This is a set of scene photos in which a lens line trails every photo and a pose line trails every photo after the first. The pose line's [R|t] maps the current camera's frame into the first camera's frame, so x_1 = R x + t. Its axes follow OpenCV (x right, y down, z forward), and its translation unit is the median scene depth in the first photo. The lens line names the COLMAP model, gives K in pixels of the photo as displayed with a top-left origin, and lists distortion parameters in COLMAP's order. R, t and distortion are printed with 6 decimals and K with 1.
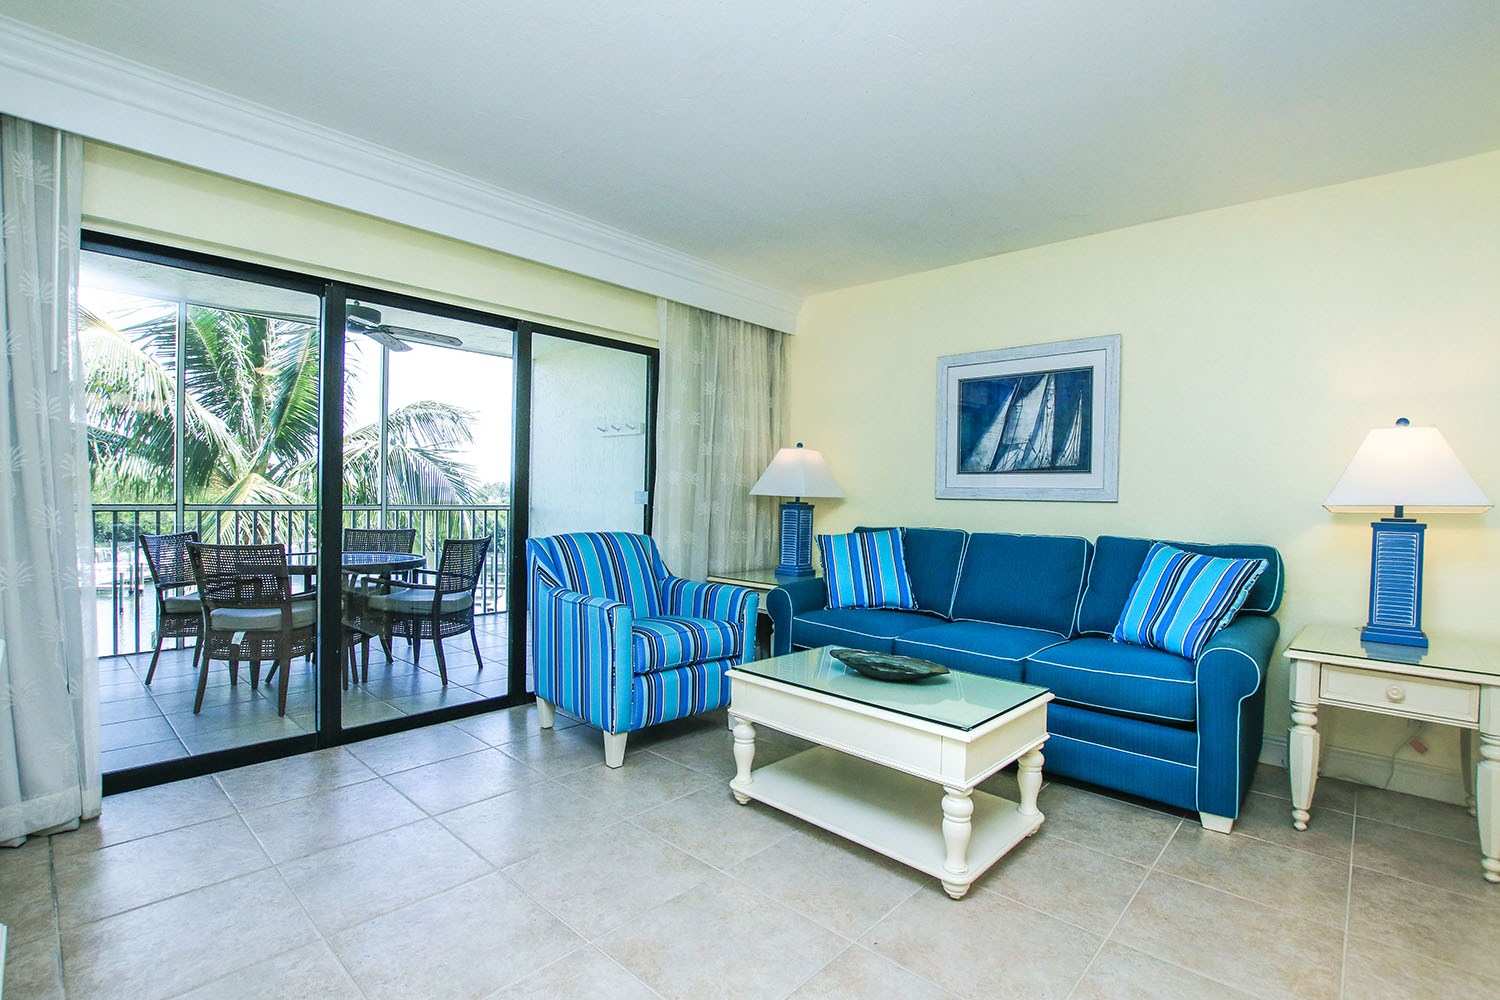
lens RADIAL K [[705.5, 0, 747.2], [0, 705.5, 504.6], [0, 0, 1]] dist [-0.022135, 0.000102]
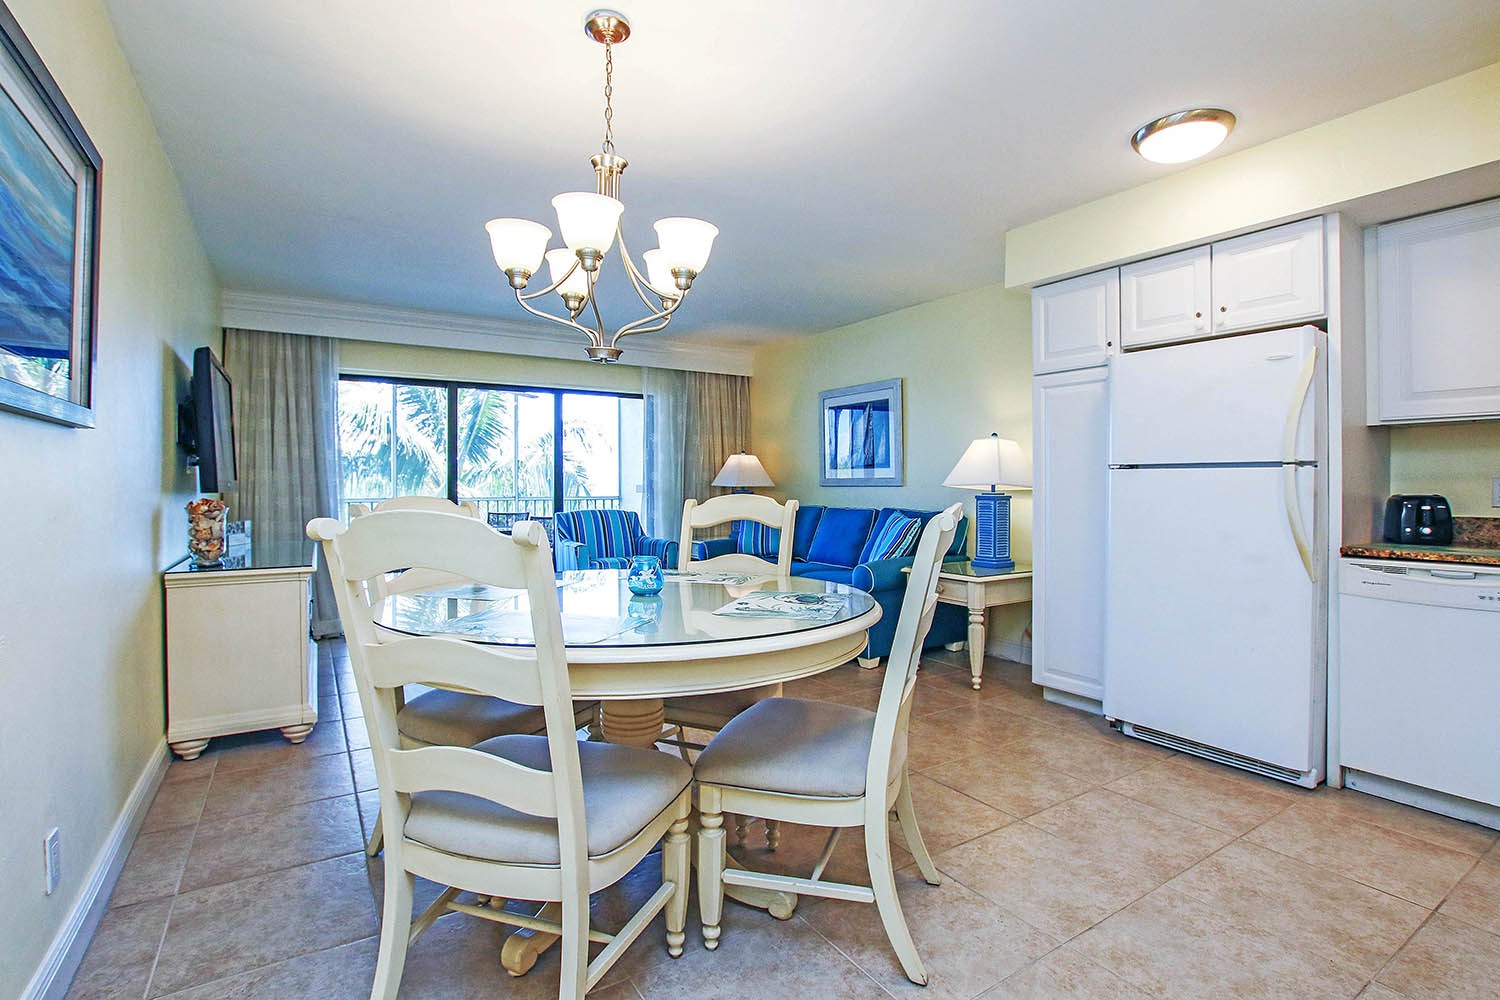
lens RADIAL K [[705.5, 0, 753.5], [0, 705.5, 493.3], [0, 0, 1]] dist [-0.022135, 0.000102]
pose [[0.971262, -0.013913, -0.237607, 0.535405], [0.011736, 0.999875, -0.010576, 0.022873], [0.237725, 0.007483, 0.971304, -0.542268]]
